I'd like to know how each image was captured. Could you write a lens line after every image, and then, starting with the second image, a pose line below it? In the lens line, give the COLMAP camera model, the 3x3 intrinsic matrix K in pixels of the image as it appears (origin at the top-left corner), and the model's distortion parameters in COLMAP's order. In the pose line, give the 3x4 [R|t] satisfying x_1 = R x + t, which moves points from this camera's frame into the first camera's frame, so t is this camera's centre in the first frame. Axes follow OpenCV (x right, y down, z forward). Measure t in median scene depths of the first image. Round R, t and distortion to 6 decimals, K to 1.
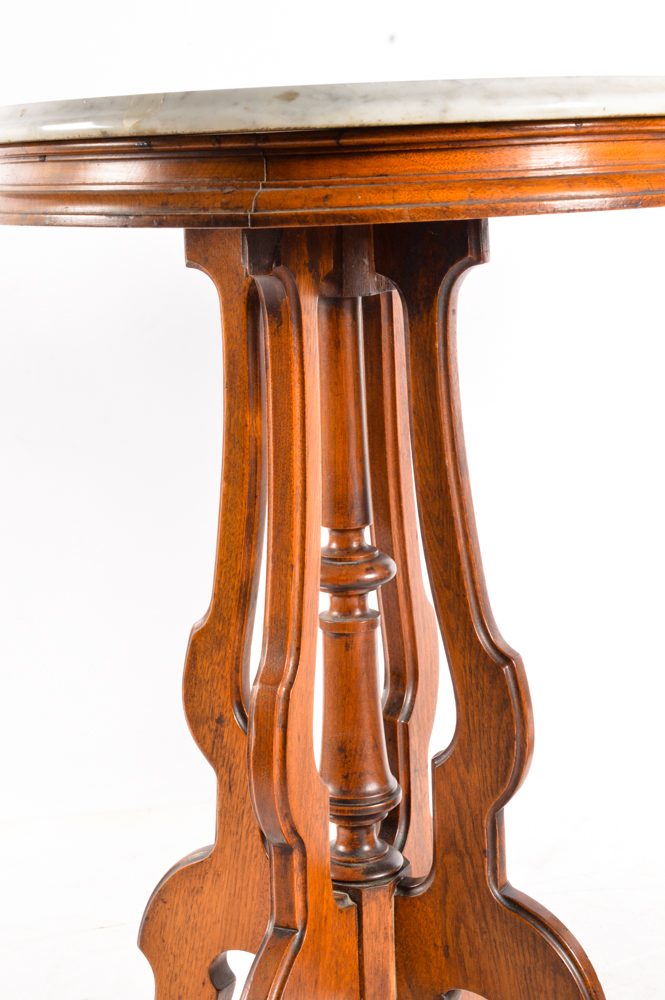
lens RADIAL K [[1773.8, 0, 332.5], [0, 1773.8, 500.0], [0, 0, 1]] dist [0.006762, 0.175332]
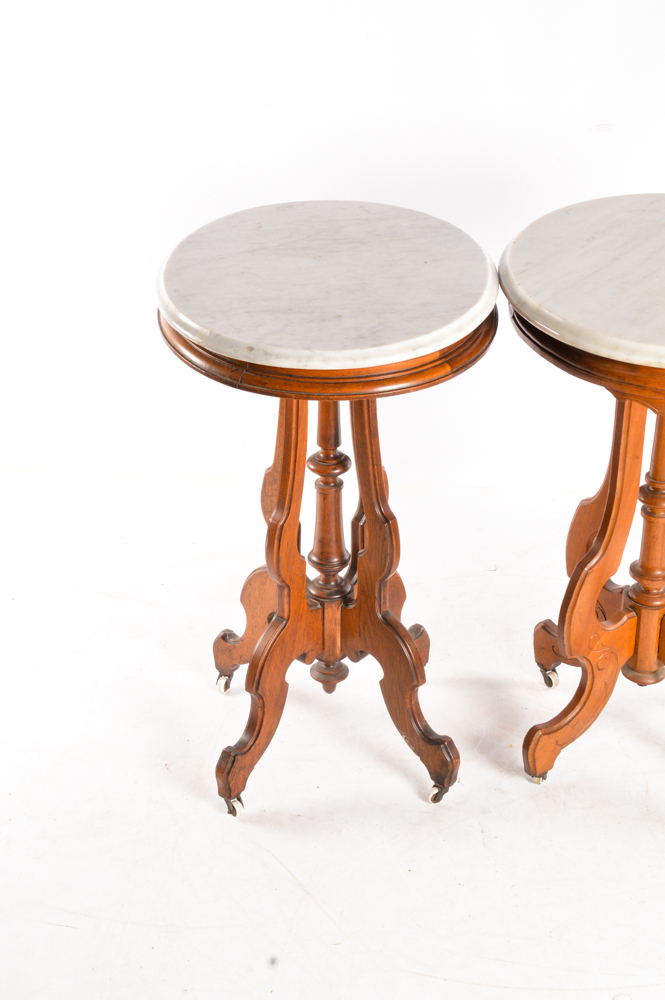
lens RADIAL K [[1773.8, 0, 332.5], [0, 1773.8, 500.0], [0, 0, 1]] dist [0.006762, 0.175332]
pose [[0.966615, 0.150197, -0.207596, 0.465560], [-0.081110, 0.947881, 0.308128, -0.581640], [0.243056, -0.281003, 0.928419, -1.007091]]
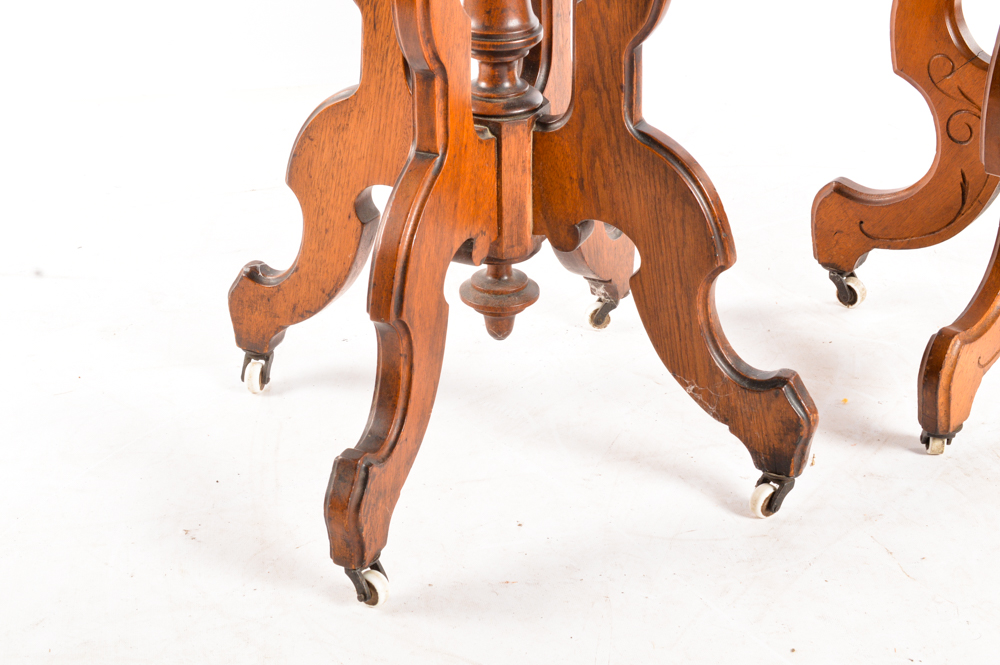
lens RADIAL K [[1773.8, 0, 500.0], [0, 1773.8, 332.5], [0, 0, 1]] dist [0.006762, 0.175332]
pose [[0.999733, 0.020638, 0.010399, 0.007398], [-0.022675, 0.962881, 0.268971, 0.059380], [-0.004462, -0.269135, 0.963092, -0.027388]]
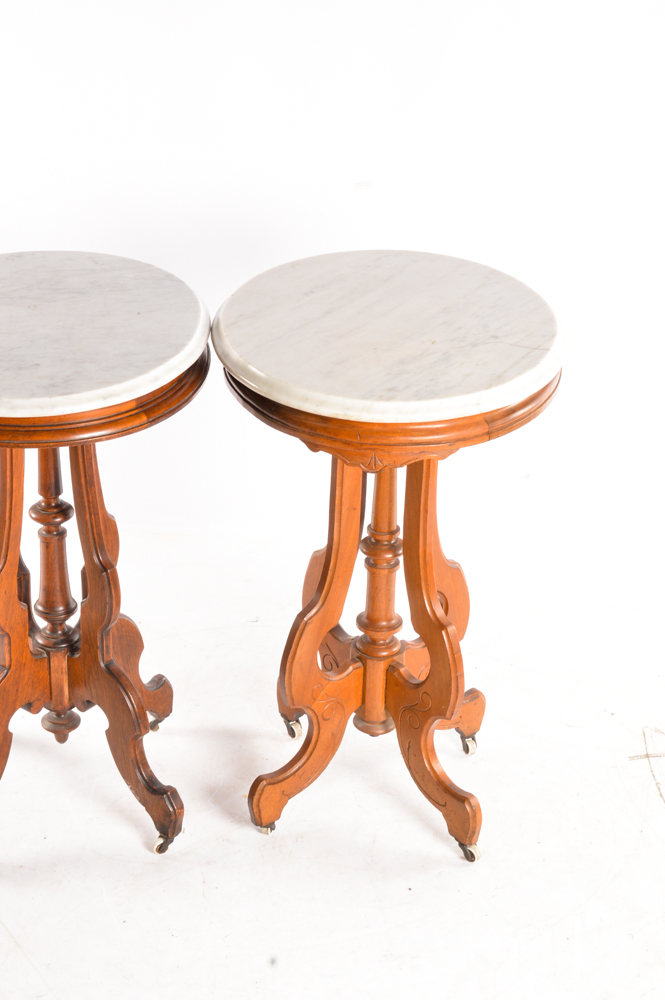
lens RADIAL K [[1773.8, 0, 332.5], [0, 1773.8, 500.0], [0, 0, 1]] dist [0.006762, 0.175332]
pose [[0.974569, 0.153052, -0.163678, 0.691035], [-0.104185, 0.956146, 0.273735, -0.599680], [0.198396, -0.249721, 0.947776, -0.968405]]
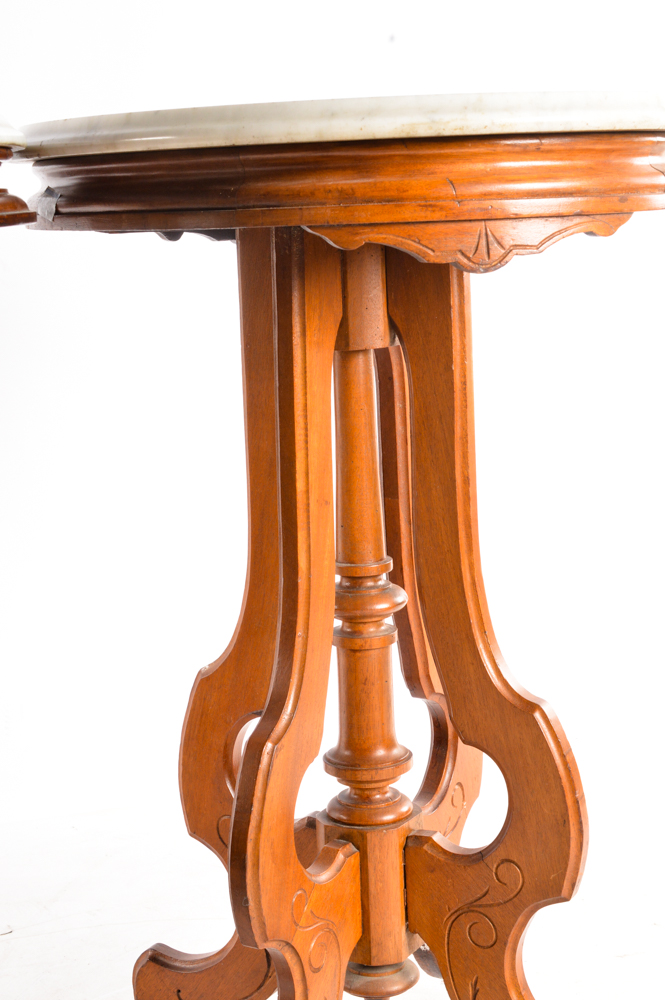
lens RADIAL K [[1773.8, 0, 332.5], [0, 1773.8, 500.0], [0, 0, 1]] dist [0.006762, 0.175332]
pose [[0.988693, -0.027824, 0.147349, 0.217192], [0.031263, 0.999289, -0.021077, 0.009013], [-0.146658, 0.025446, 0.988860, -0.018288]]
